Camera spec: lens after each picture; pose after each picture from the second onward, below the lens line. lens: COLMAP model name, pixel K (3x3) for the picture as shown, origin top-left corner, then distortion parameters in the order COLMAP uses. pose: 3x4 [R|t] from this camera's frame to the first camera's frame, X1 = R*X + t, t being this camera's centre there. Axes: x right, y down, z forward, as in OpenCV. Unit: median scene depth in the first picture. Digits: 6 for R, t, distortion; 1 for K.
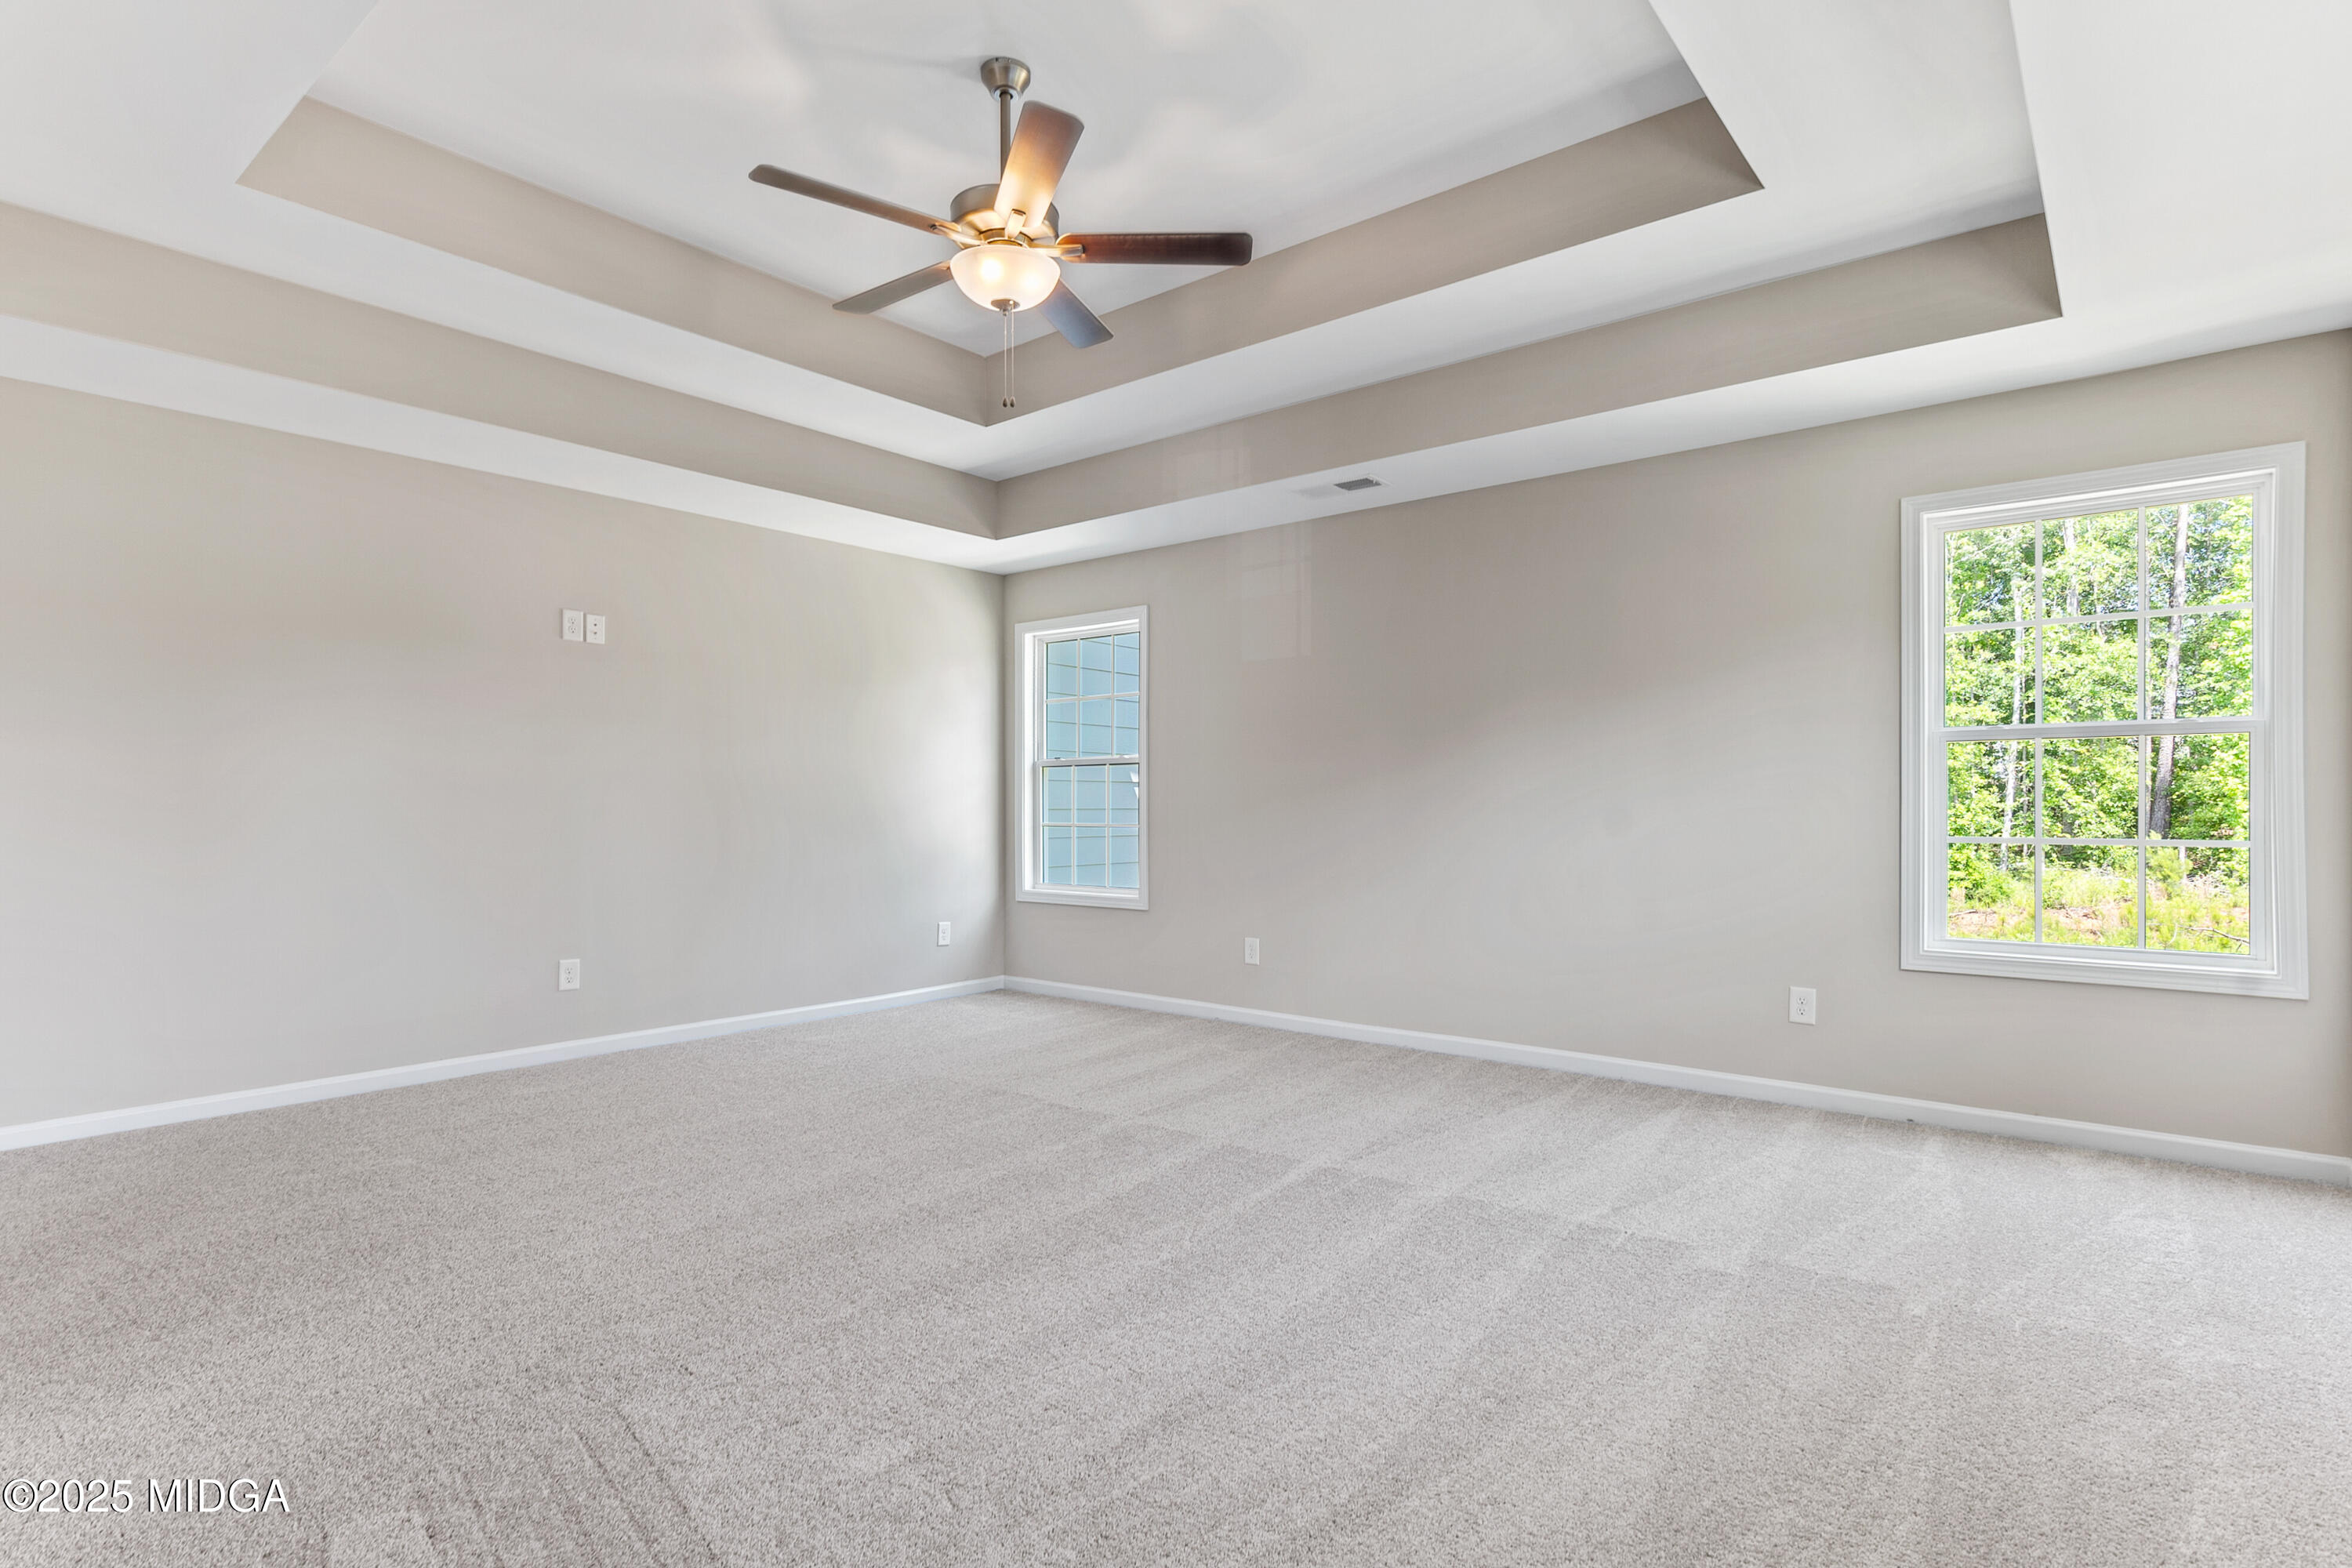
lens RADIAL K [[1174.1, 0, 1164.8], [0, 1174.1, 796.8], [0, 0, 1]] dist [-0.002491, -0.000131]
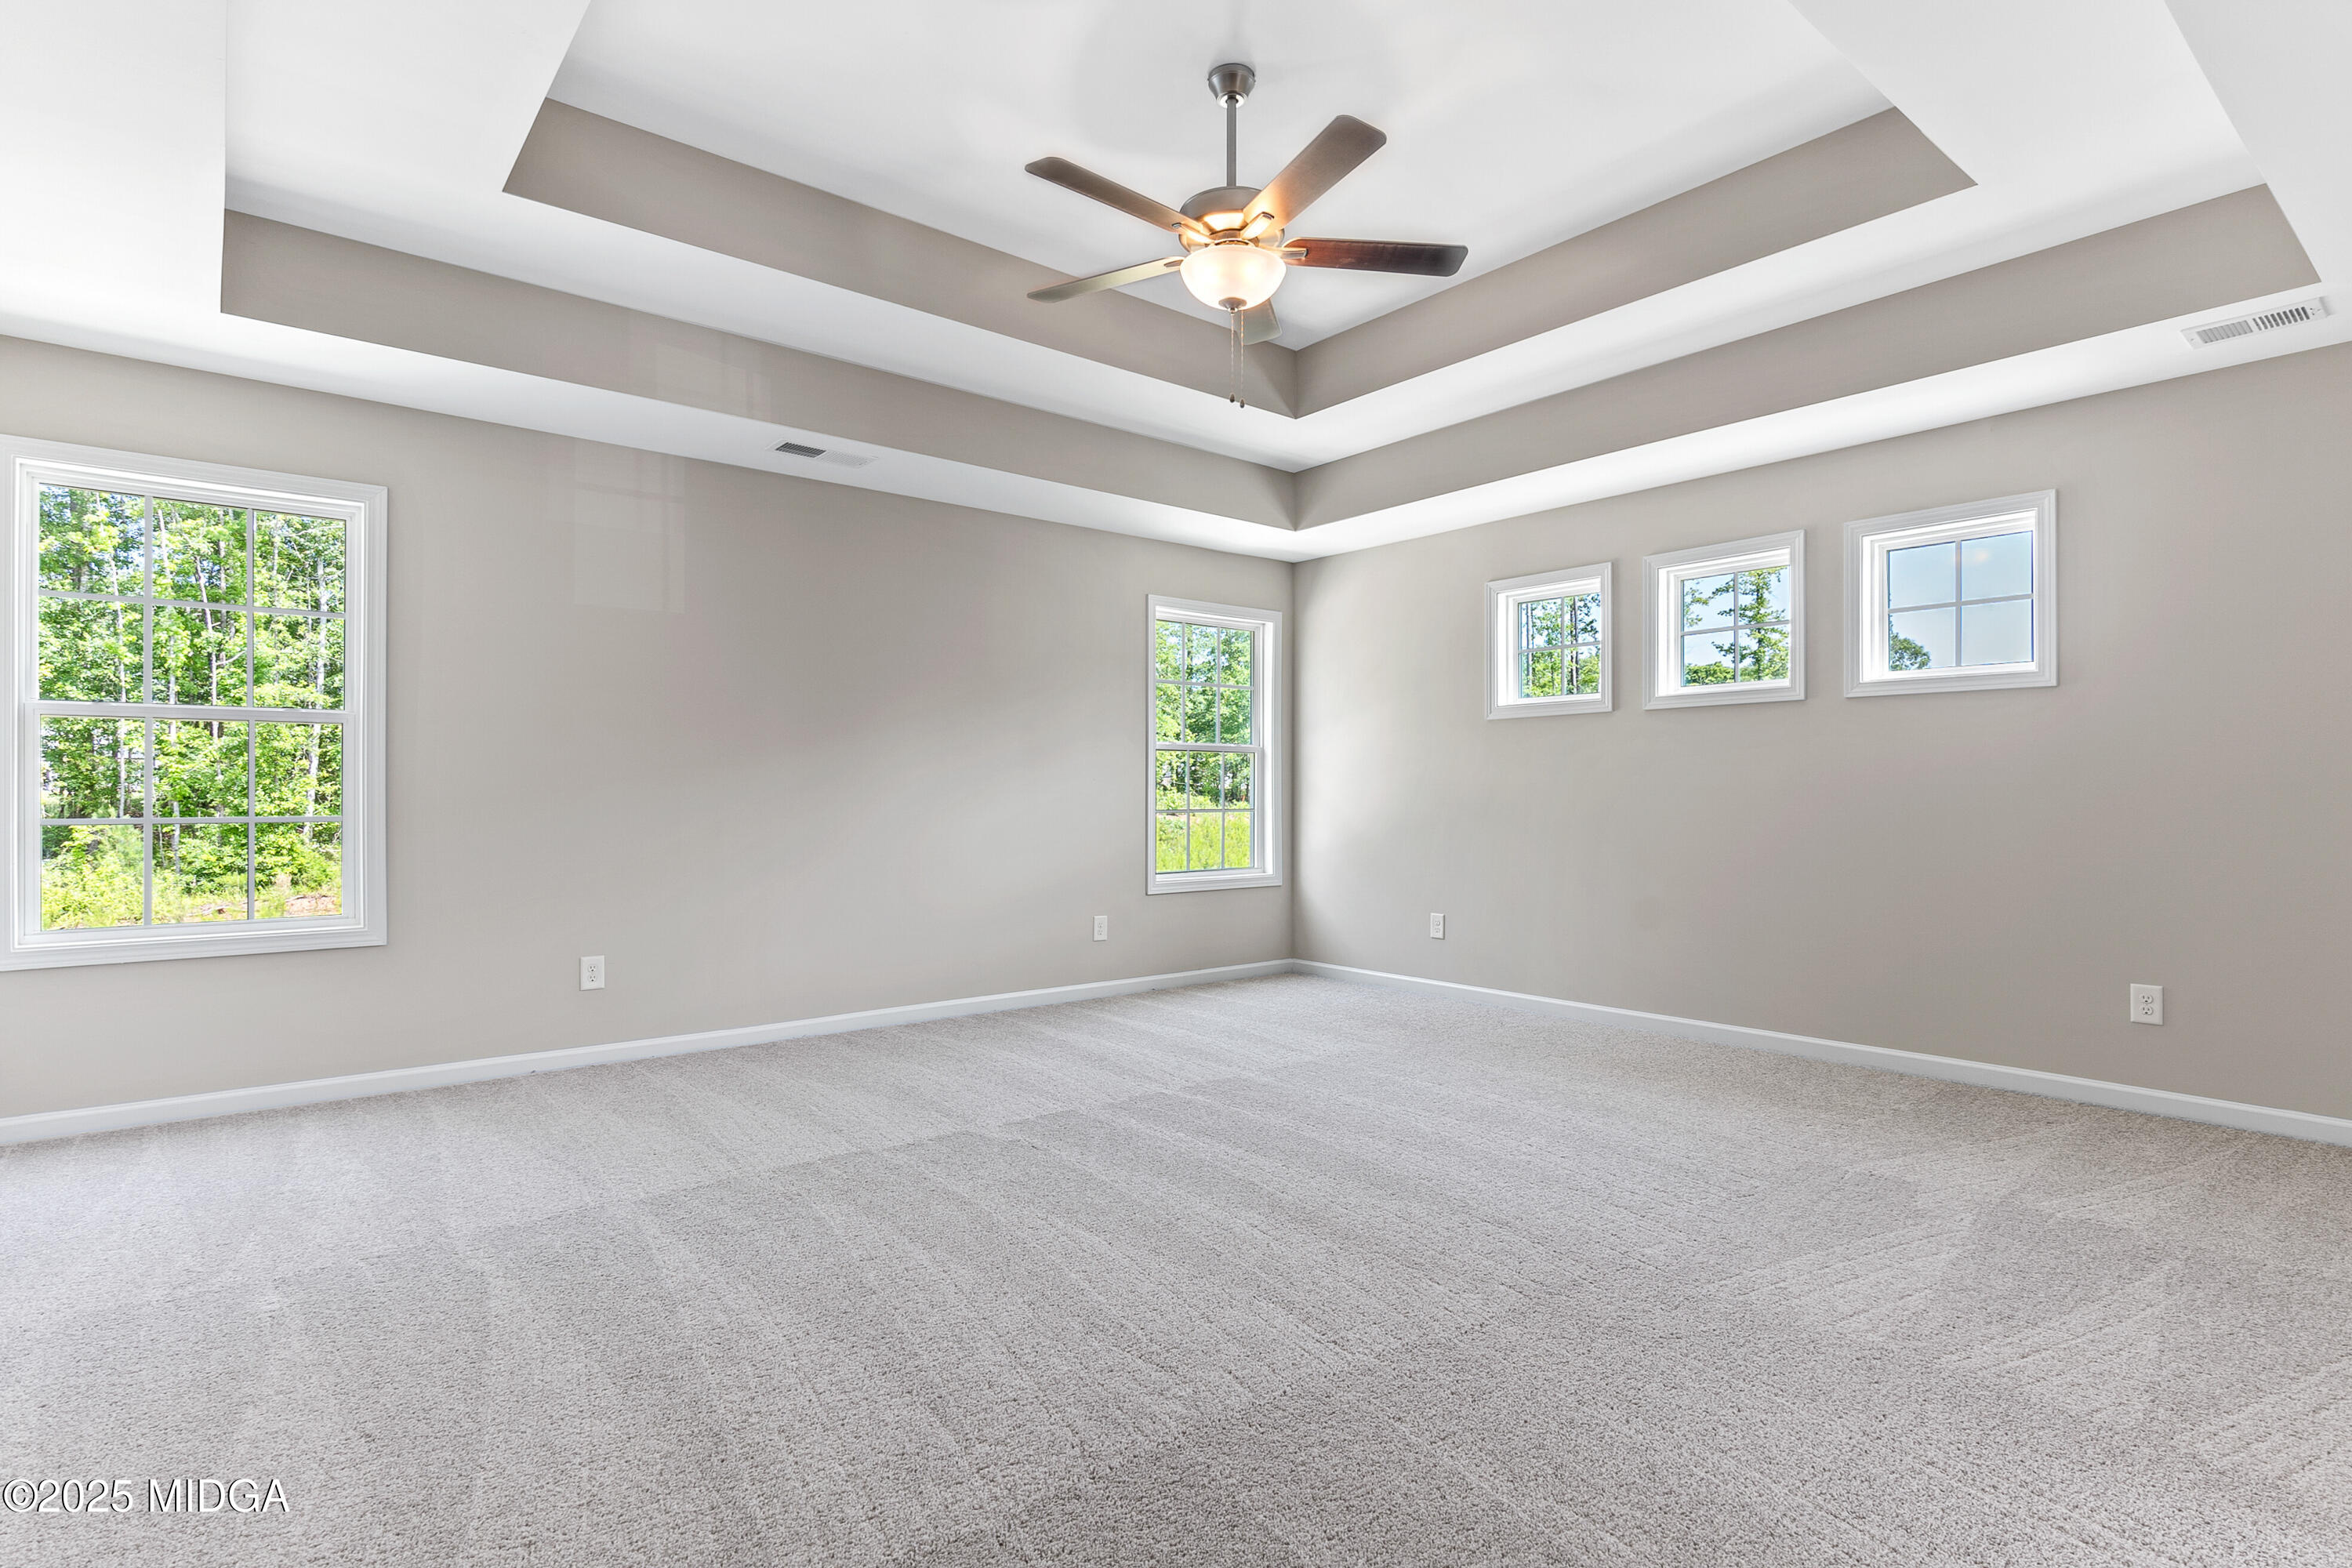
lens RADIAL K [[1174.1, 0, 1164.8], [0, 1174.1, 796.8], [0, 0, 1]] dist [-0.002491, -0.000131]
pose [[0.188500, -0.004564, 0.982063, -0.795330], [-0.009348, 0.999936, 0.006441, 0.004670], [-0.982029, -0.010394, 0.188445, 0.595556]]
